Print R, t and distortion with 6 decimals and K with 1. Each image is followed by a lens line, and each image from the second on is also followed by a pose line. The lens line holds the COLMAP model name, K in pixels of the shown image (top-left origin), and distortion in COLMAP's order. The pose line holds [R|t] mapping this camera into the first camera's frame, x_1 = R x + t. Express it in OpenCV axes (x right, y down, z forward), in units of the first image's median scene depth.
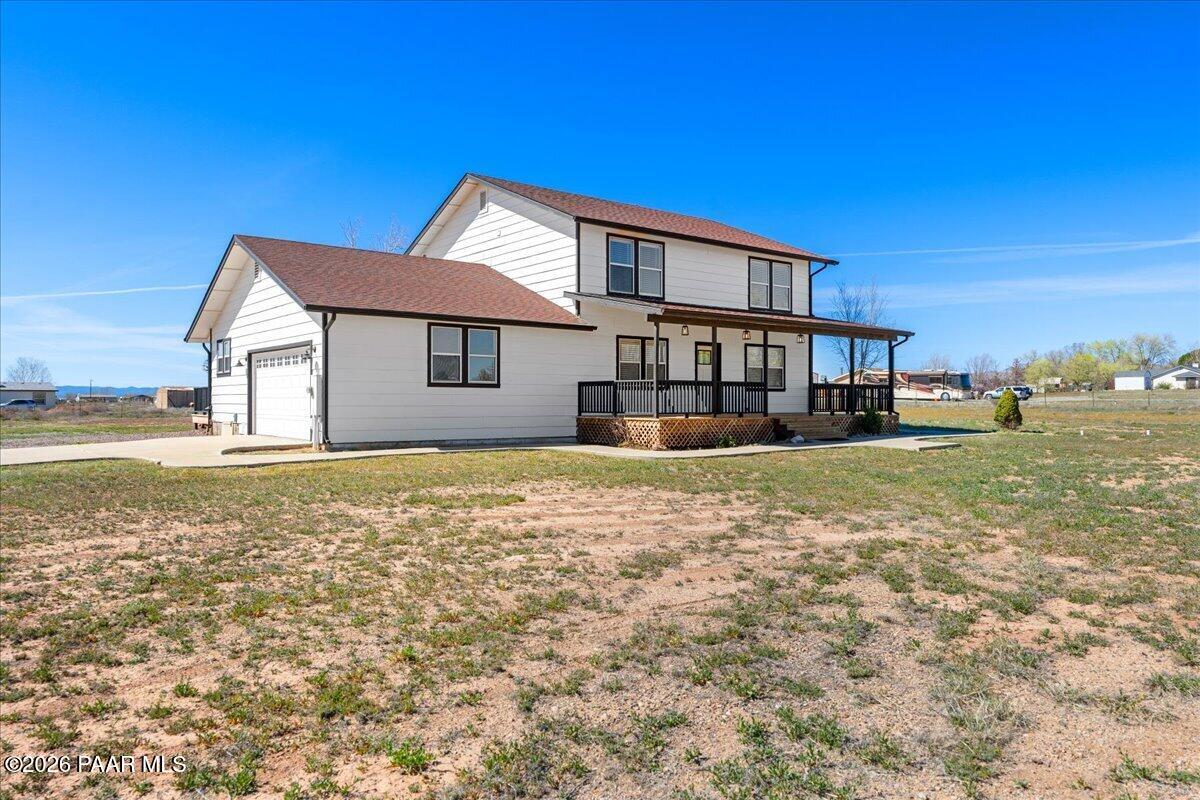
lens RADIAL K [[797.6, 0, 580.0], [0, 797.6, 403.0], [0, 0, 1]] dist [-0.004900, -0.000948]
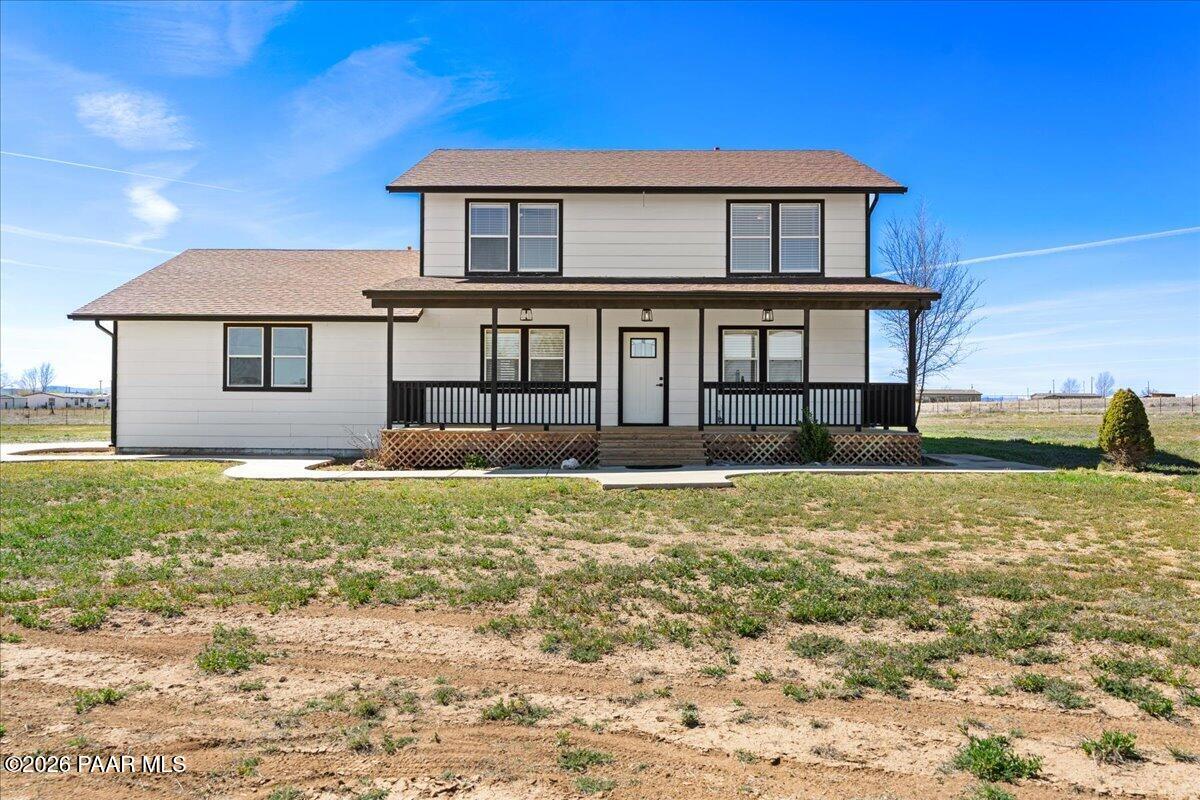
lens RADIAL K [[797.6, 0, 580.0], [0, 797.6, 403.0], [0, 0, 1]] dist [-0.004900, -0.000948]
pose [[0.787650, -0.000453, -0.616122, 0.686073], [-0.008456, 0.999898, -0.011545, 0.001028], [0.616065, 0.014304, 0.787566, 0.485442]]
